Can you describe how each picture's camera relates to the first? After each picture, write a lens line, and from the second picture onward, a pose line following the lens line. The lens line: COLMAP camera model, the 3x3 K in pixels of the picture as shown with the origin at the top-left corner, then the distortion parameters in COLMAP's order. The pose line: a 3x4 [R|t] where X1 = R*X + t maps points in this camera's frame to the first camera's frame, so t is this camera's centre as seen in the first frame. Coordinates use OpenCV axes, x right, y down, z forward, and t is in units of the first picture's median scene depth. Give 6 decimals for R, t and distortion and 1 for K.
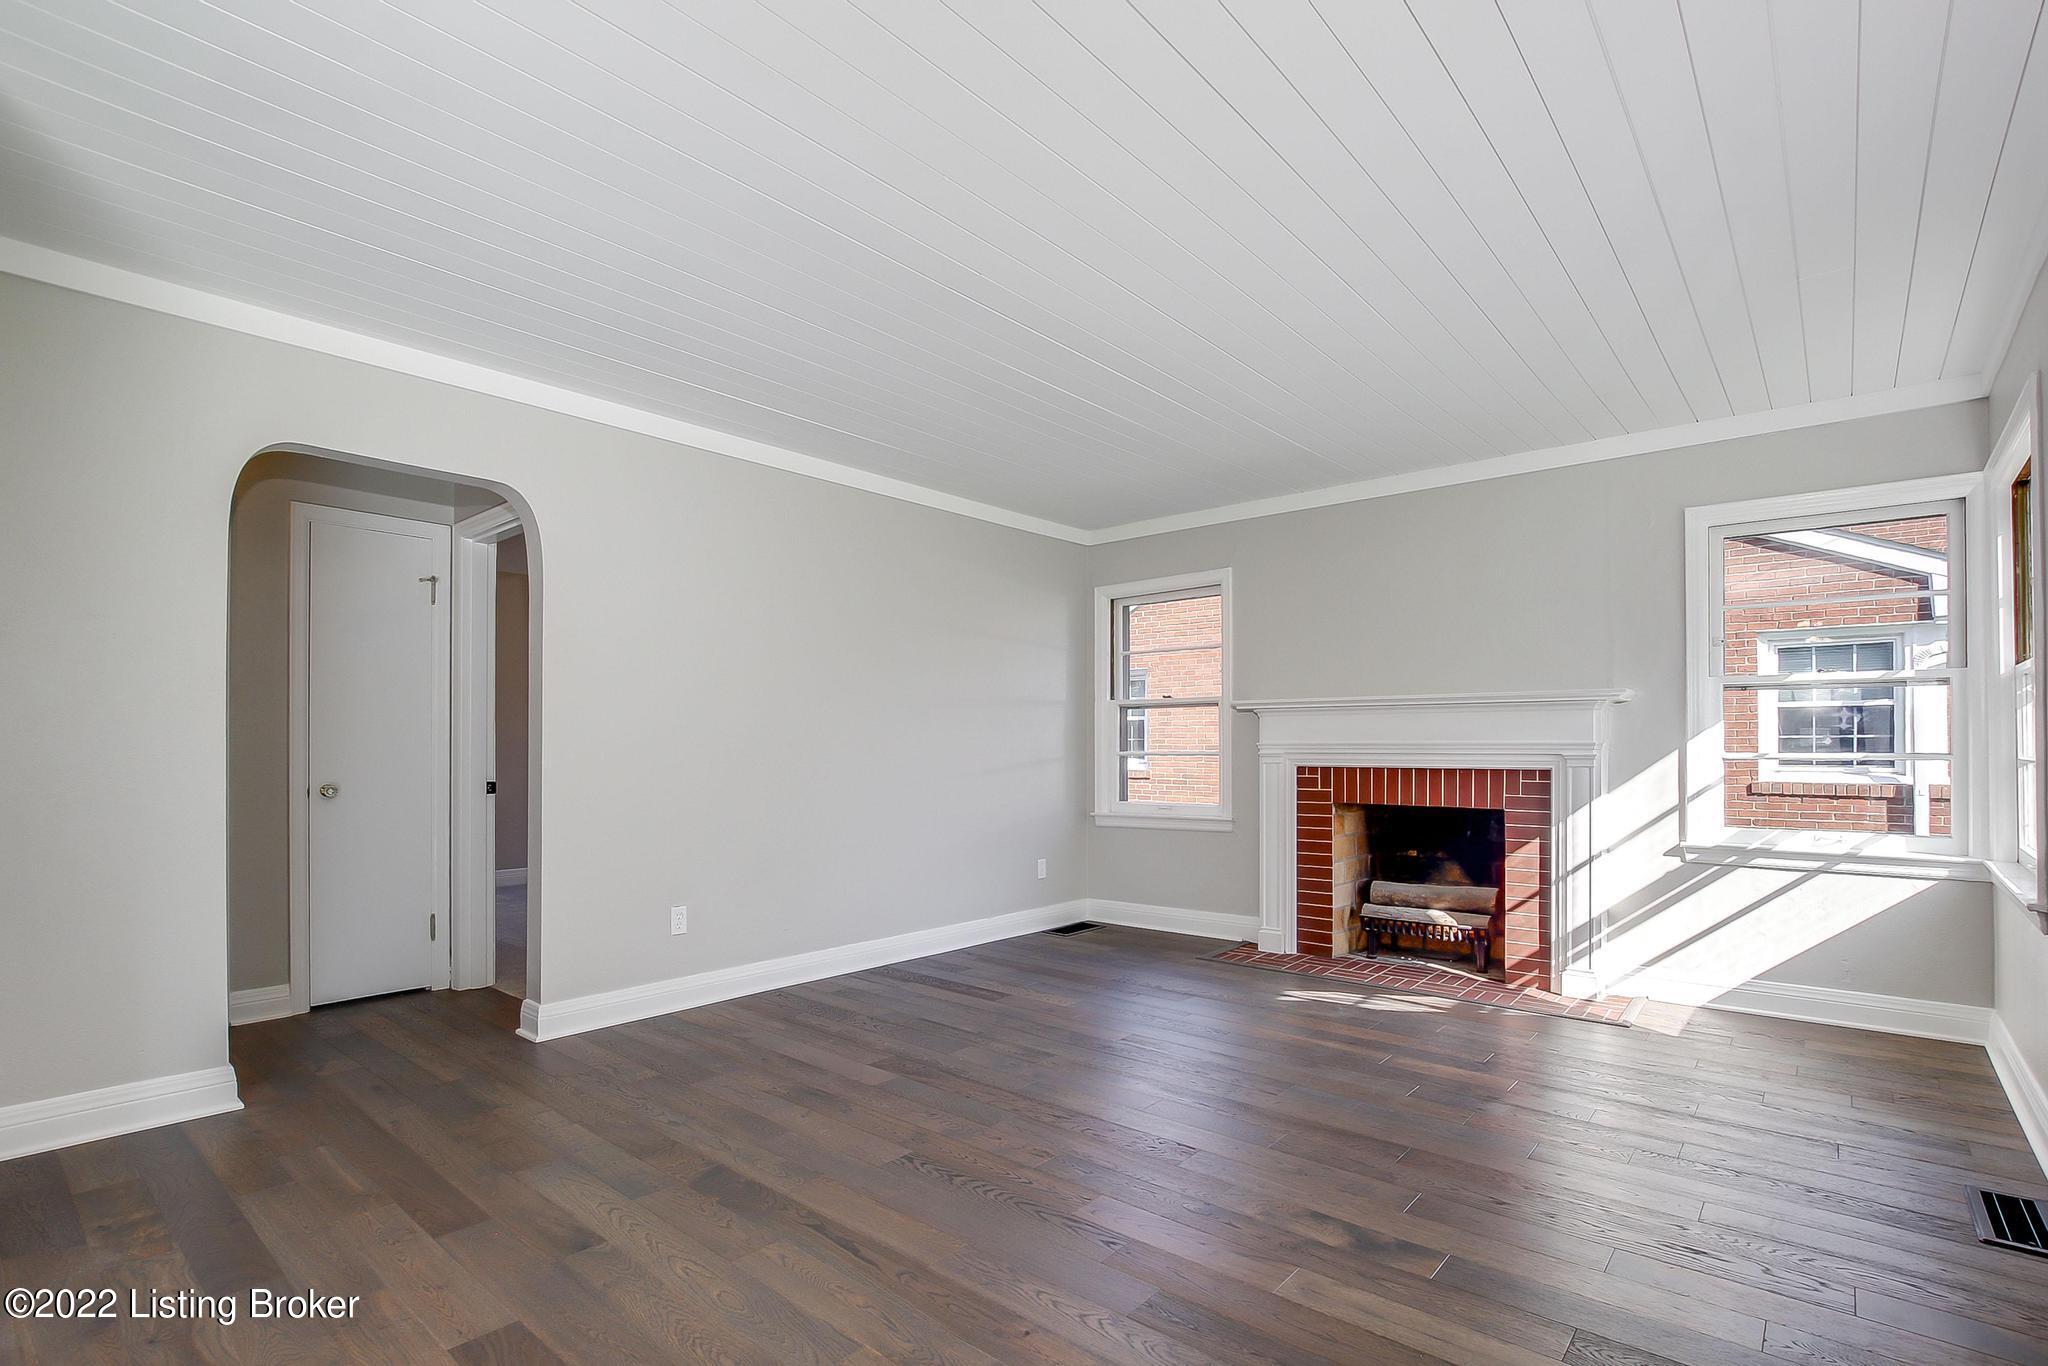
lens RADIAL K [[903.8, 0, 1017.1], [0, 903.8, 725.6], [0, 0, 1]] dist [0.000651, -0.017168]
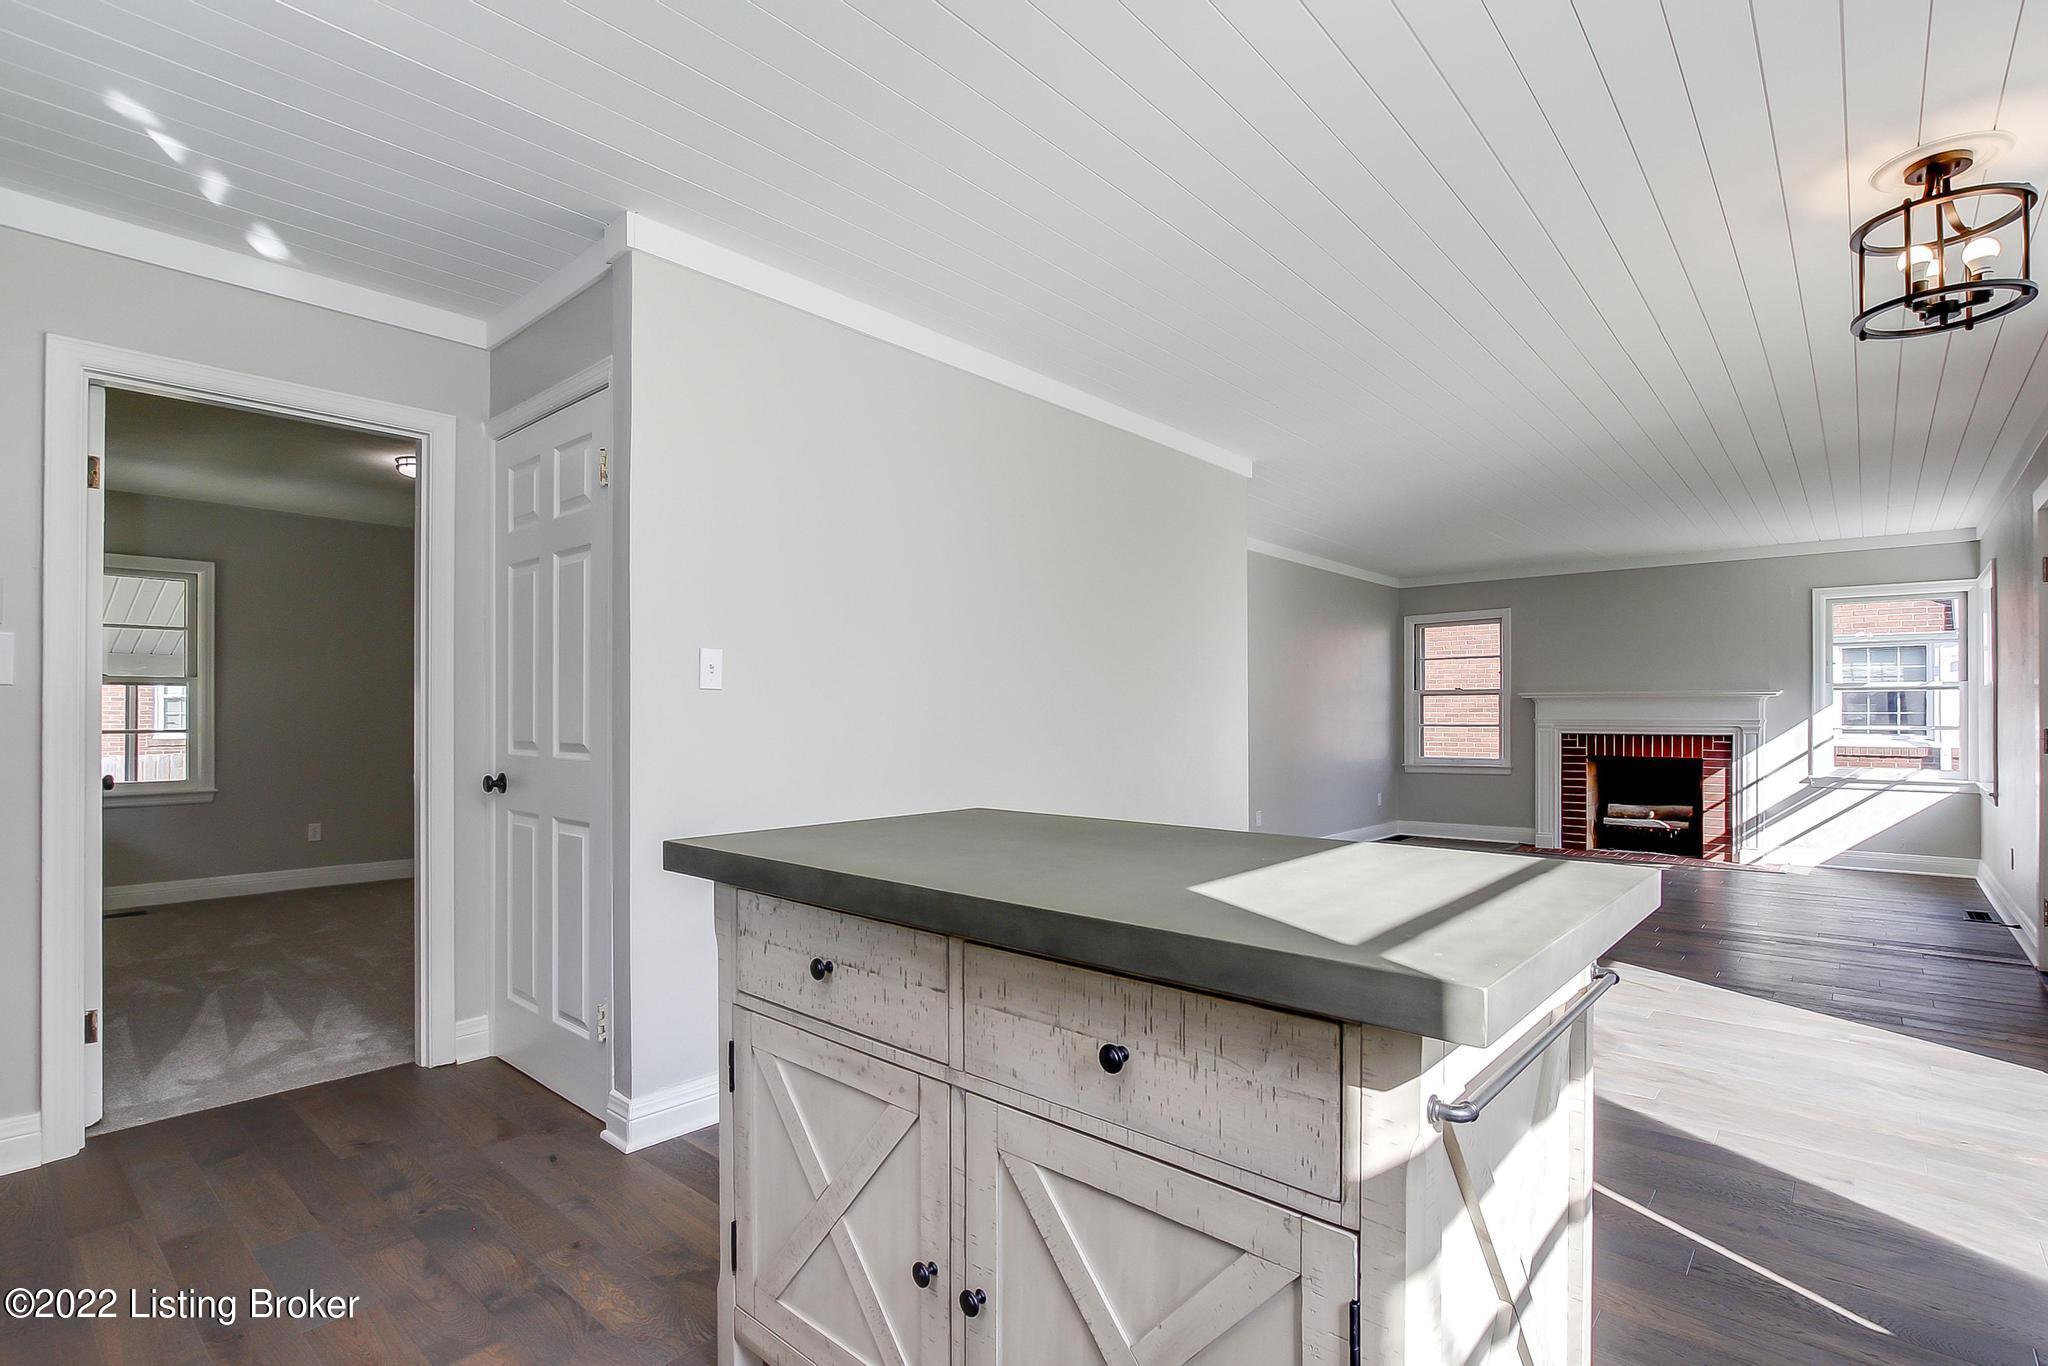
lens RADIAL K [[961.0, 0, 1029.5], [0, 961.0, 701.8], [0, 0, 1]] dist [-0.000802, 0.000248]
pose [[0.999649, 0.000806, 0.026481, -0.723912], [-0.001038, 0.999961, 0.008722, -0.027903], [-0.026473, -0.008747, 0.999611, -0.735523]]
